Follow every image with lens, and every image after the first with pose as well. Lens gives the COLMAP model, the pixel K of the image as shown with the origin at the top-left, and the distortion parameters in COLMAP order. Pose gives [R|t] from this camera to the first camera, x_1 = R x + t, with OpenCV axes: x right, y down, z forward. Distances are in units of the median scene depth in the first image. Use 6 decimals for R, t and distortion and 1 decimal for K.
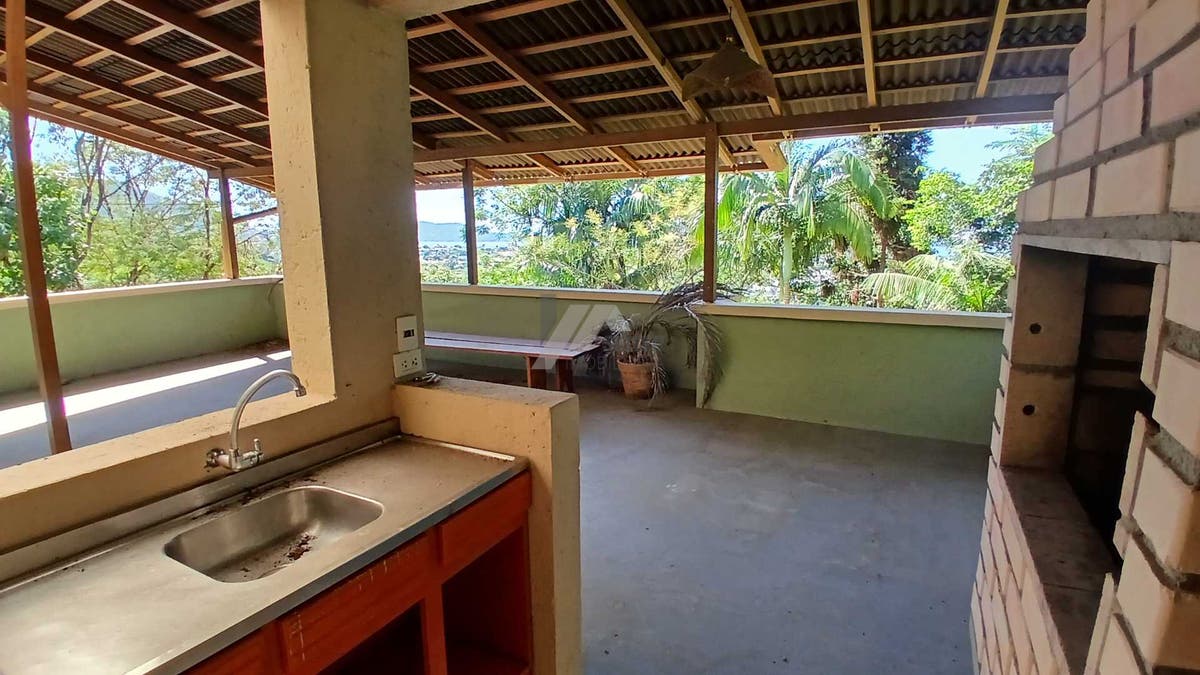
lens RADIAL K [[602.9, 0, 600.0], [0, 602.9, 337.5], [0, 0, 1]] dist [0.001709, -0.043554]
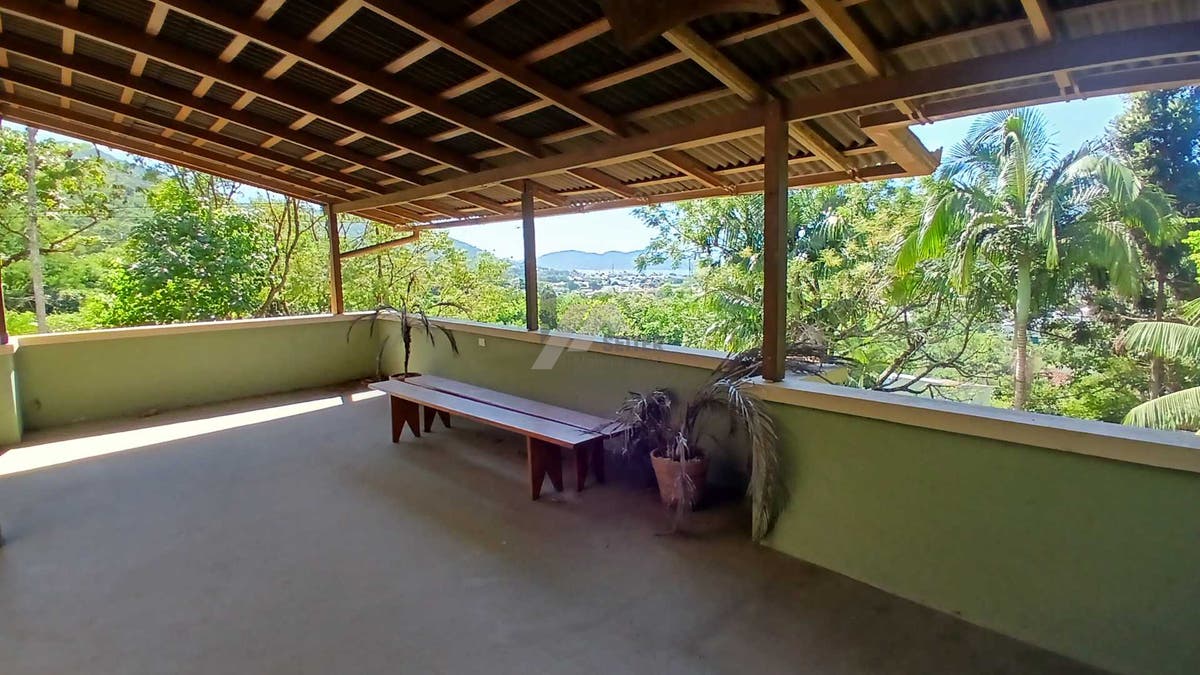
lens RADIAL K [[602.9, 0, 600.0], [0, 602.9, 337.5], [0, 0, 1]] dist [0.001709, -0.043554]
pose [[0.940367, 0.035884, -0.338263, 0.063790], [-0.051273, 0.998011, -0.036666, -0.020567], [0.336275, 0.051824, 0.940337, 0.095074]]
